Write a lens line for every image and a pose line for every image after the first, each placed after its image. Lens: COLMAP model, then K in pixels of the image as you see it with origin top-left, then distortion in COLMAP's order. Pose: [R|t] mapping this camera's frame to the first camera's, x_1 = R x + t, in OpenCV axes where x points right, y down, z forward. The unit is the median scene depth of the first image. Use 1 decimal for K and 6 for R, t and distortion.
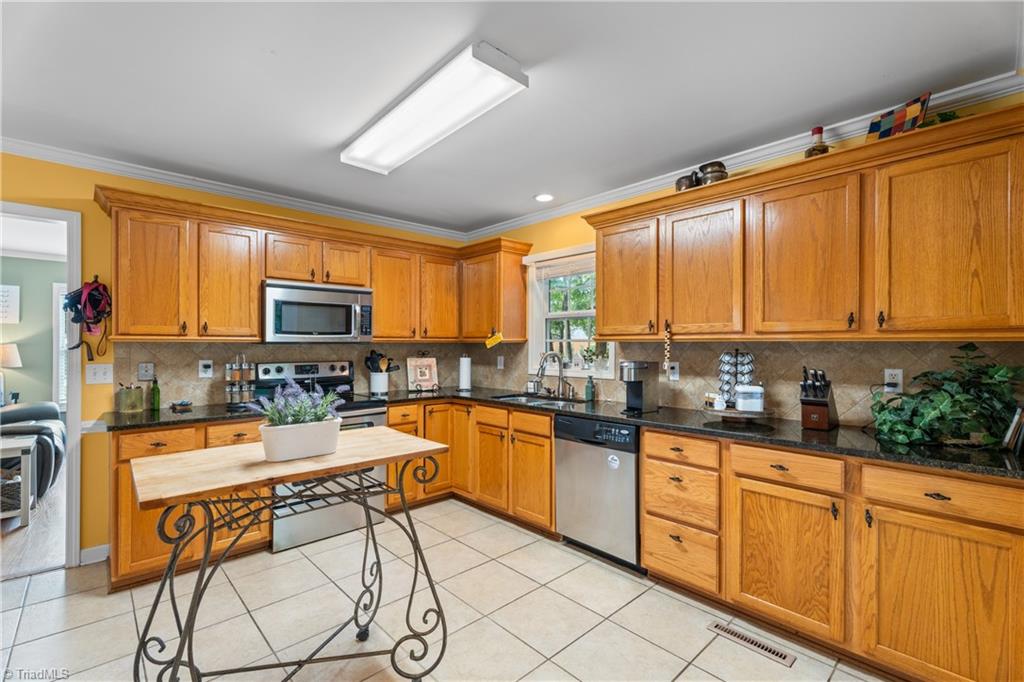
lens RADIAL K [[454.1, 0, 510.9], [0, 454.1, 345.2], [0, 0, 1]] dist [0.000643, -0.000010]
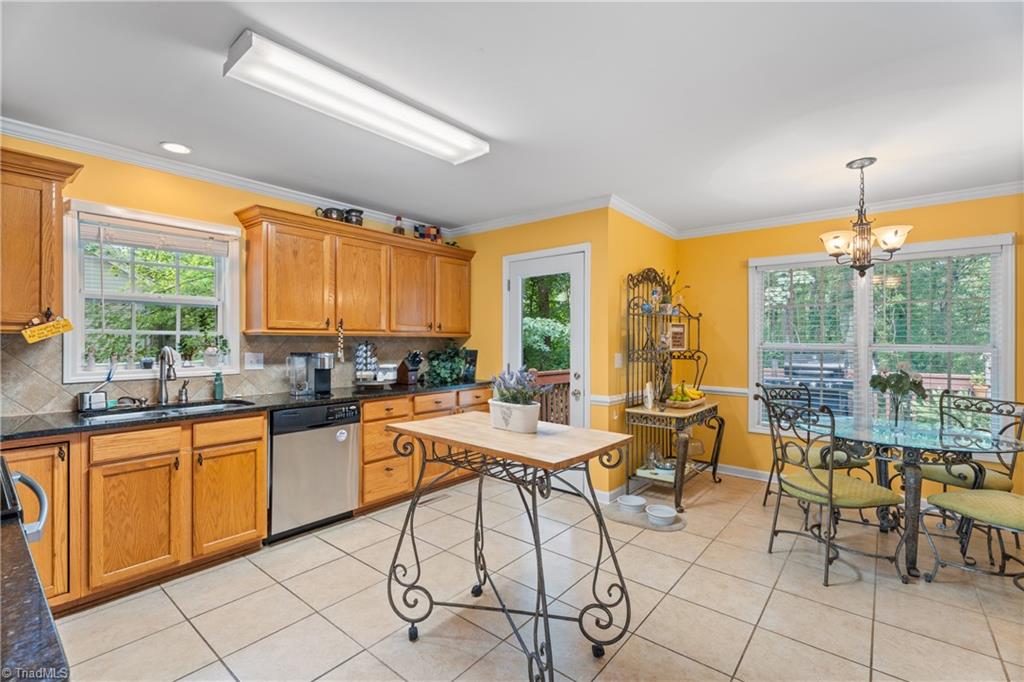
lens RADIAL K [[450.6, 0, 512.0], [0, 450.6, 341.0], [0, 0, 1]] dist [0.000644, -0.000508]
pose [[-0.136882, -0.005864, 0.990570, -0.952412], [-0.003987, 0.999978, 0.005369, -0.001854], [-0.990579, -0.003214, -0.136903, 0.669591]]
